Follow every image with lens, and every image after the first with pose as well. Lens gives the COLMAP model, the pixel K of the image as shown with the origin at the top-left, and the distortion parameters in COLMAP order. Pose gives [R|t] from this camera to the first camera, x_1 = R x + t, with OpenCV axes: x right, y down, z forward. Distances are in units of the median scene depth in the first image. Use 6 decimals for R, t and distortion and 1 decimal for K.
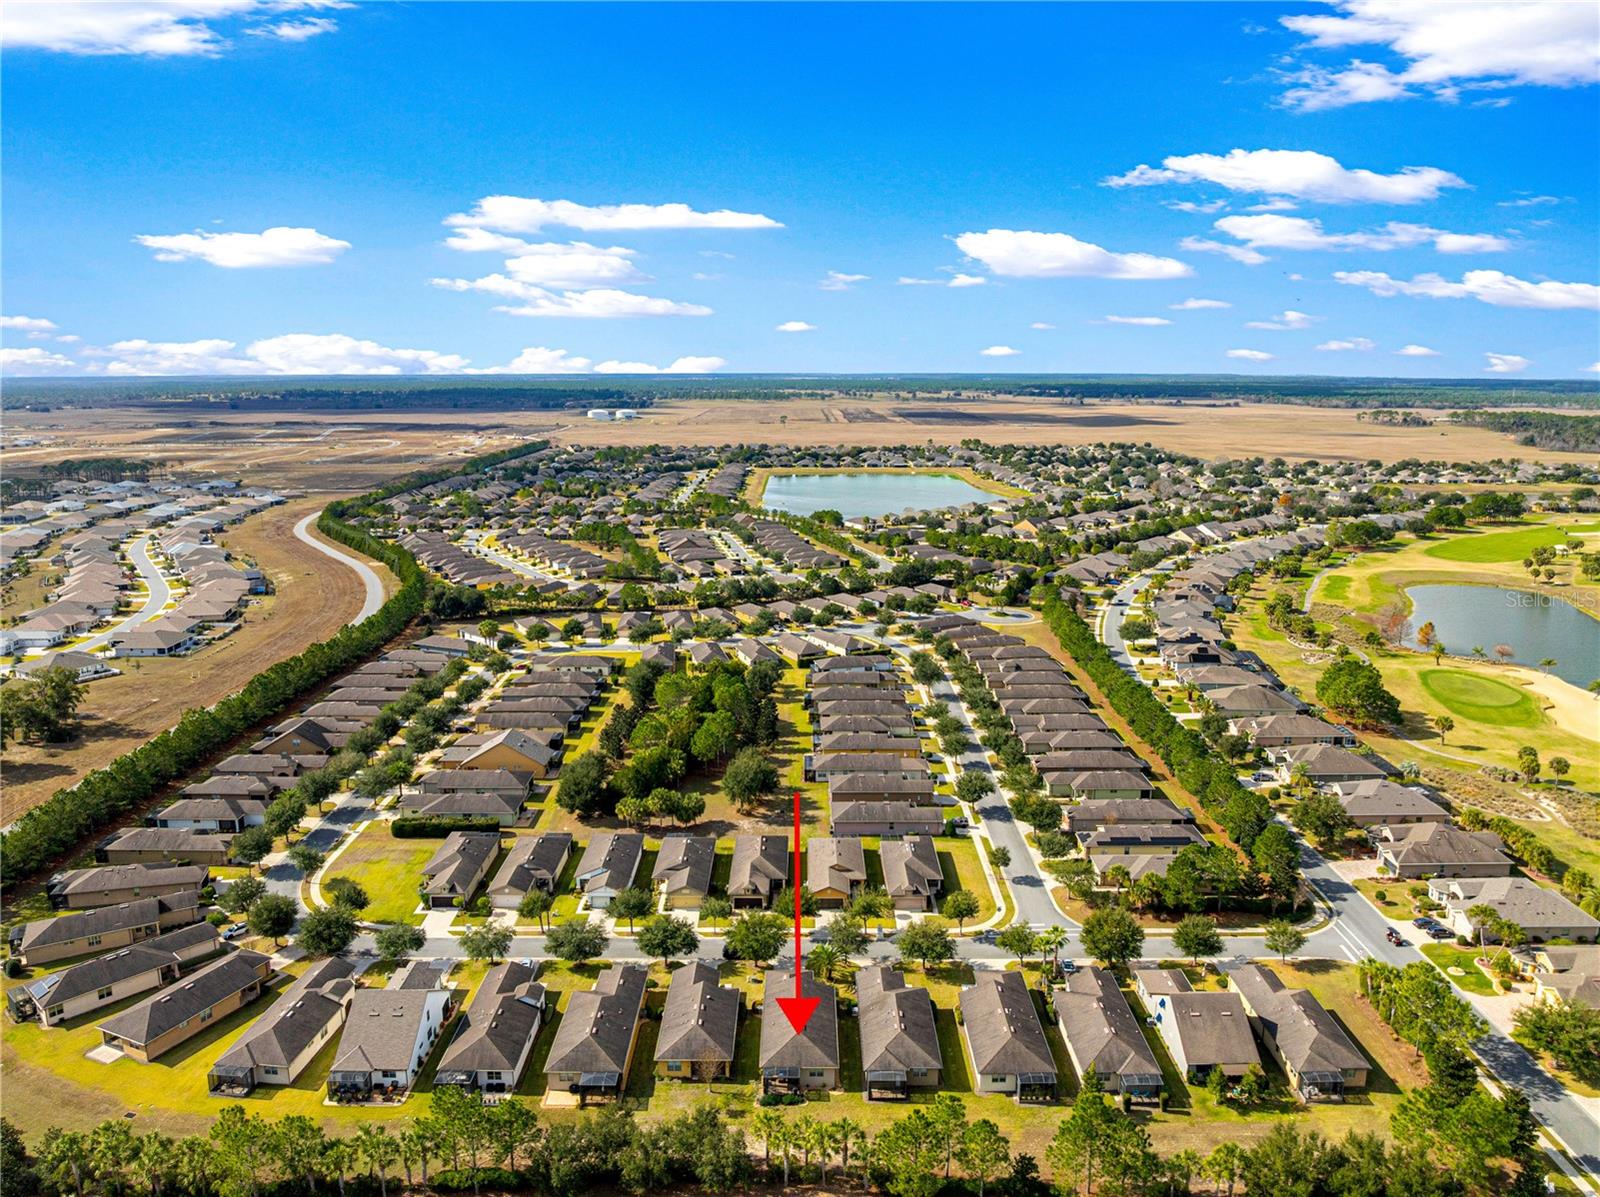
lens RADIAL K [[1124.3, 0, 804.5], [0, 1124.3, 597.3], [0, 0, 1]] dist [-0.035070, -0.001063]
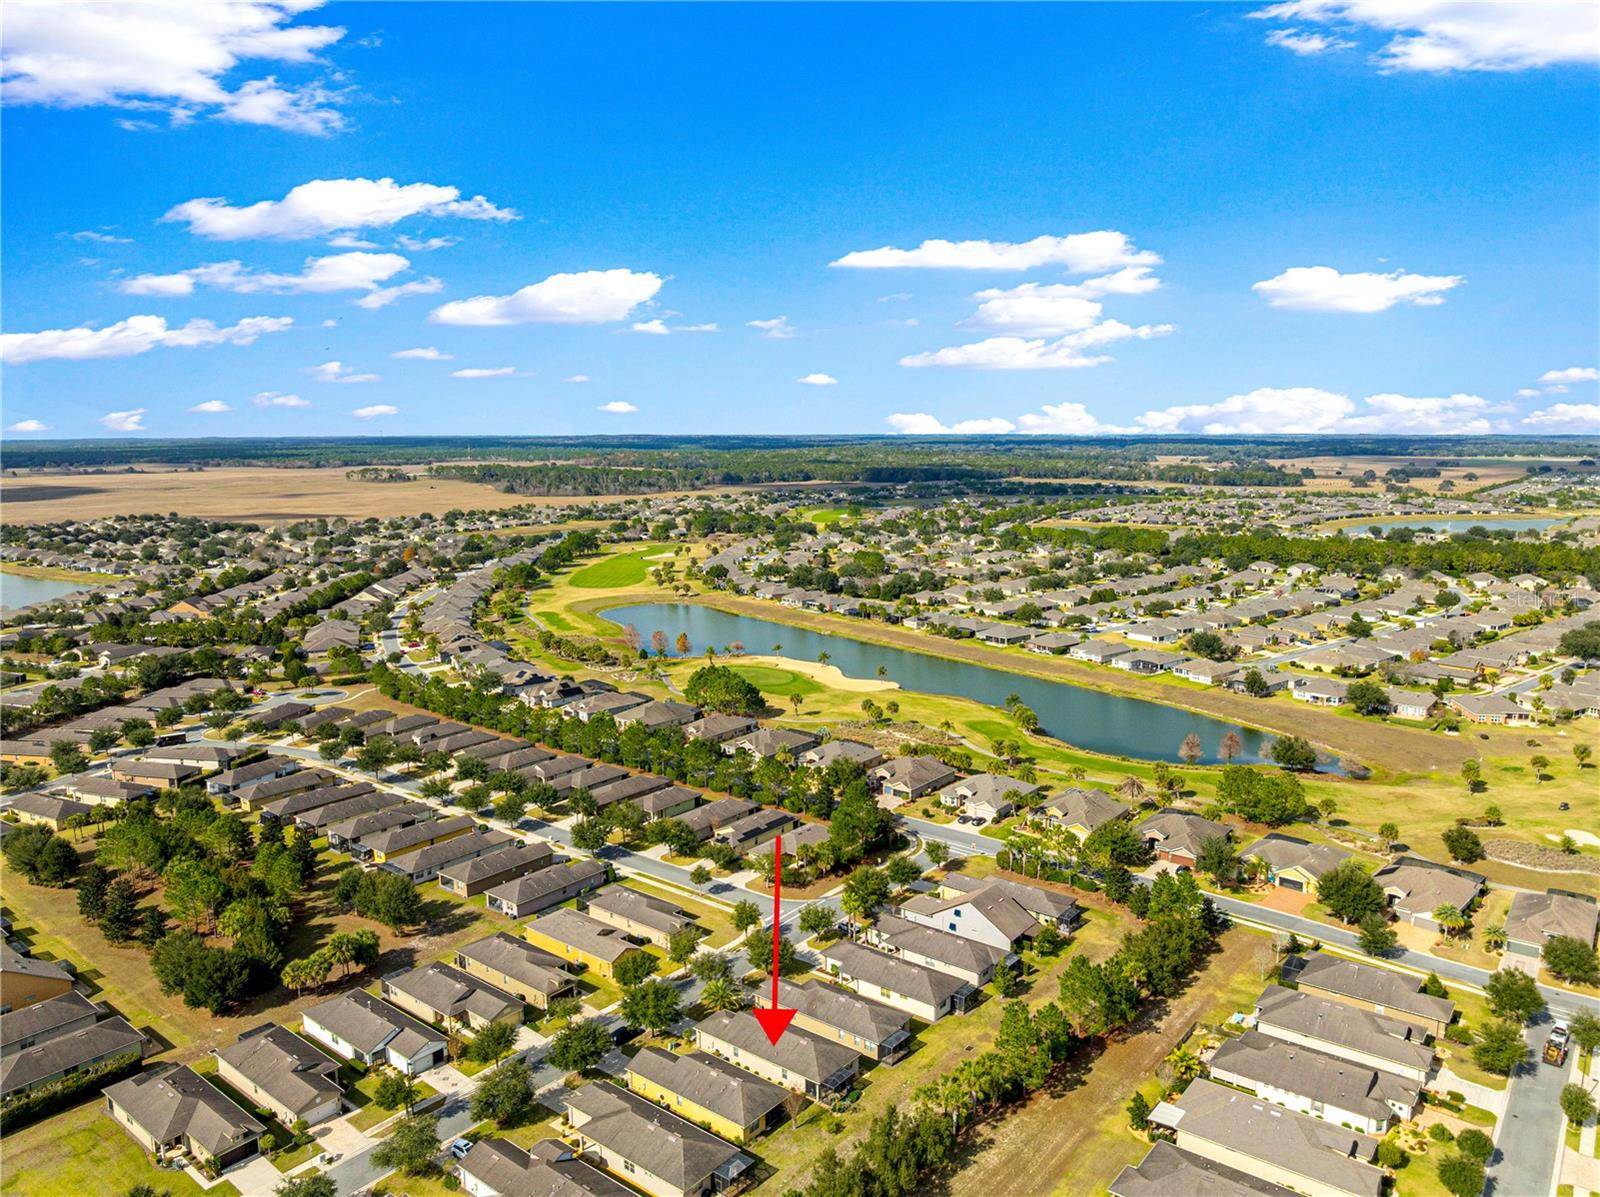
lens RADIAL K [[1141.2, 0, 801.7], [0, 1141.2, 667.5], [0, 0, 1]] dist [0.005396, 0.001071]
pose [[0.633210, -0.167715, 0.755590, -0.276505], [0.165859, 0.982965, 0.079189, -0.016037], [-0.756000, 0.075178, 0.650240, 0.102565]]
